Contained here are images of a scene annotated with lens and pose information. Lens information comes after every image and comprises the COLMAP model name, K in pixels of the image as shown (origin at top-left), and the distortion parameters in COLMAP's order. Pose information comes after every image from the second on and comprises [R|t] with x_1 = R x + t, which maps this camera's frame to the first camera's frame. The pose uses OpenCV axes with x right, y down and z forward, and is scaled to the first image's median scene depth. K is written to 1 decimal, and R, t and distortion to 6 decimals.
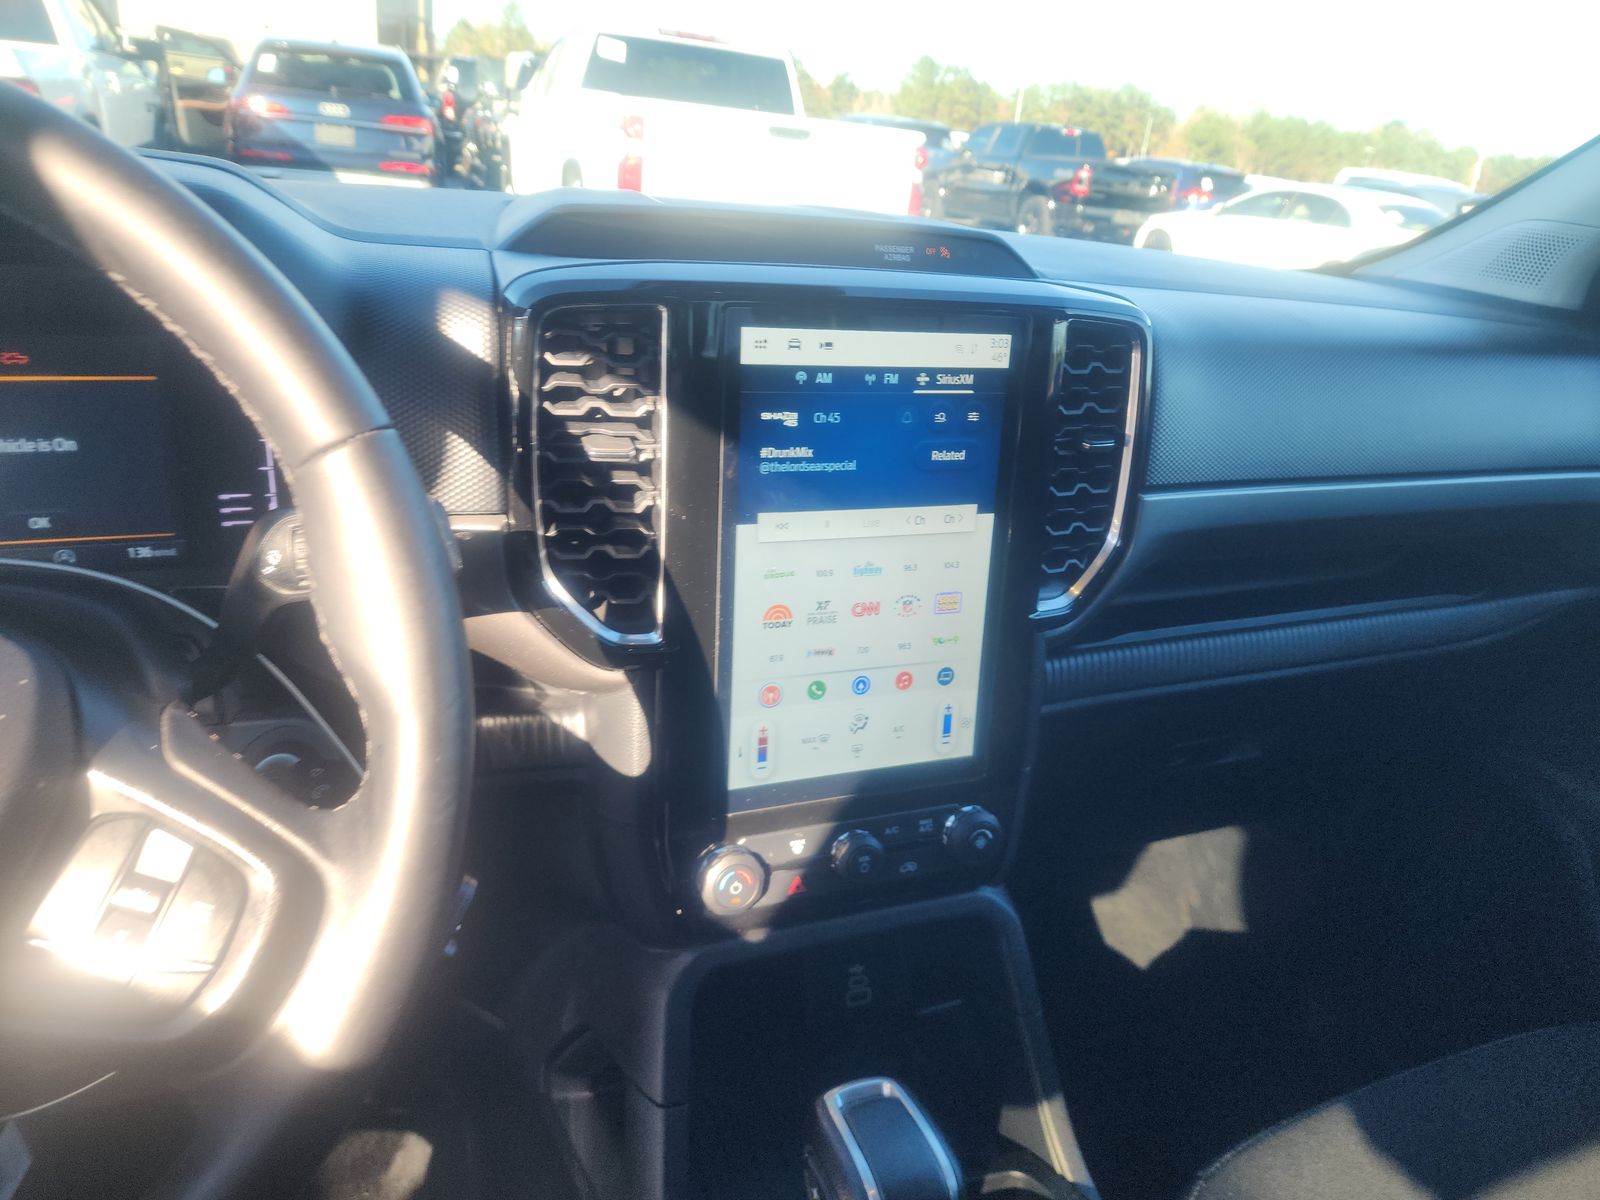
lens RADIAL K [[1065.4, 0, 800.7], [0, 1065.4, 617.2], [0, 0, 1]] dist [0.011500, -0.025707]
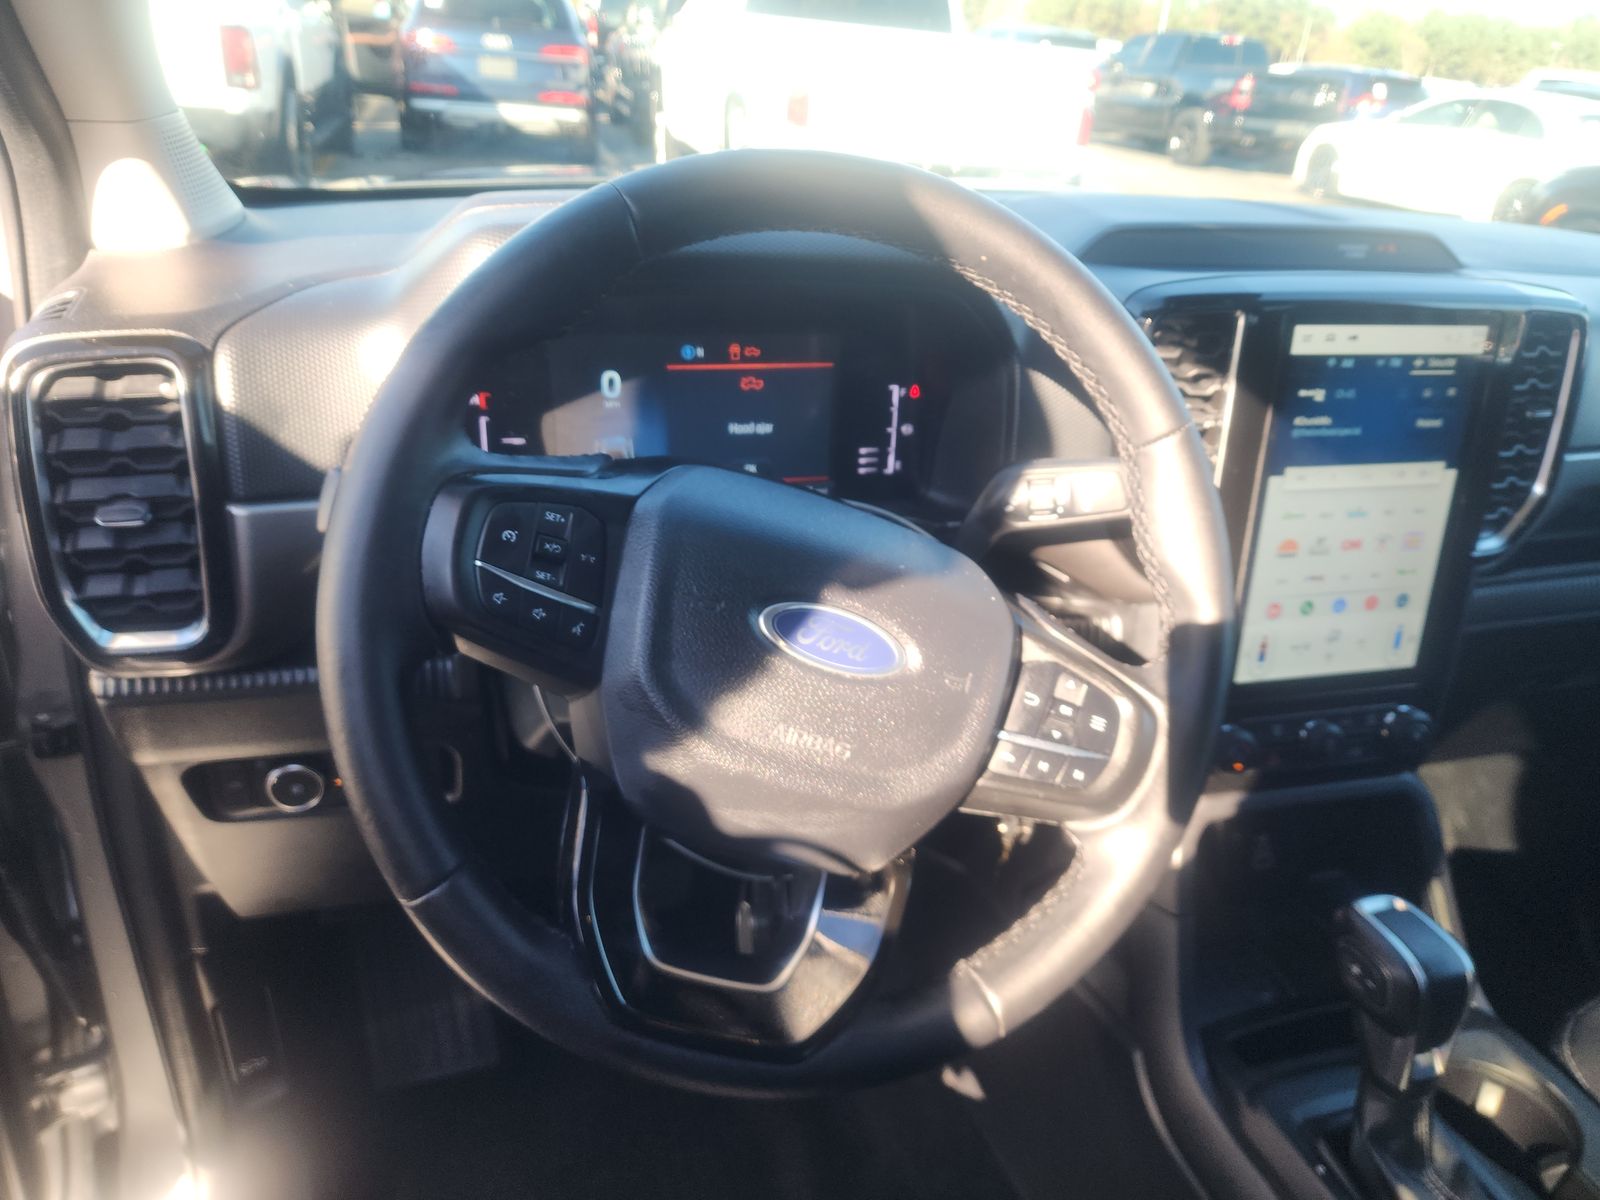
lens RADIAL K [[1065.4, 0, 792.0], [0, 1065.4, 593.8], [0, 0, 1]] dist [0.011500, -0.025707]
pose [[0.992224, 0.030789, -0.120601, -0.405561], [-0.025201, 0.998549, 0.047592, 0.006314], [0.121891, -0.044183, 0.991560, -0.307739]]
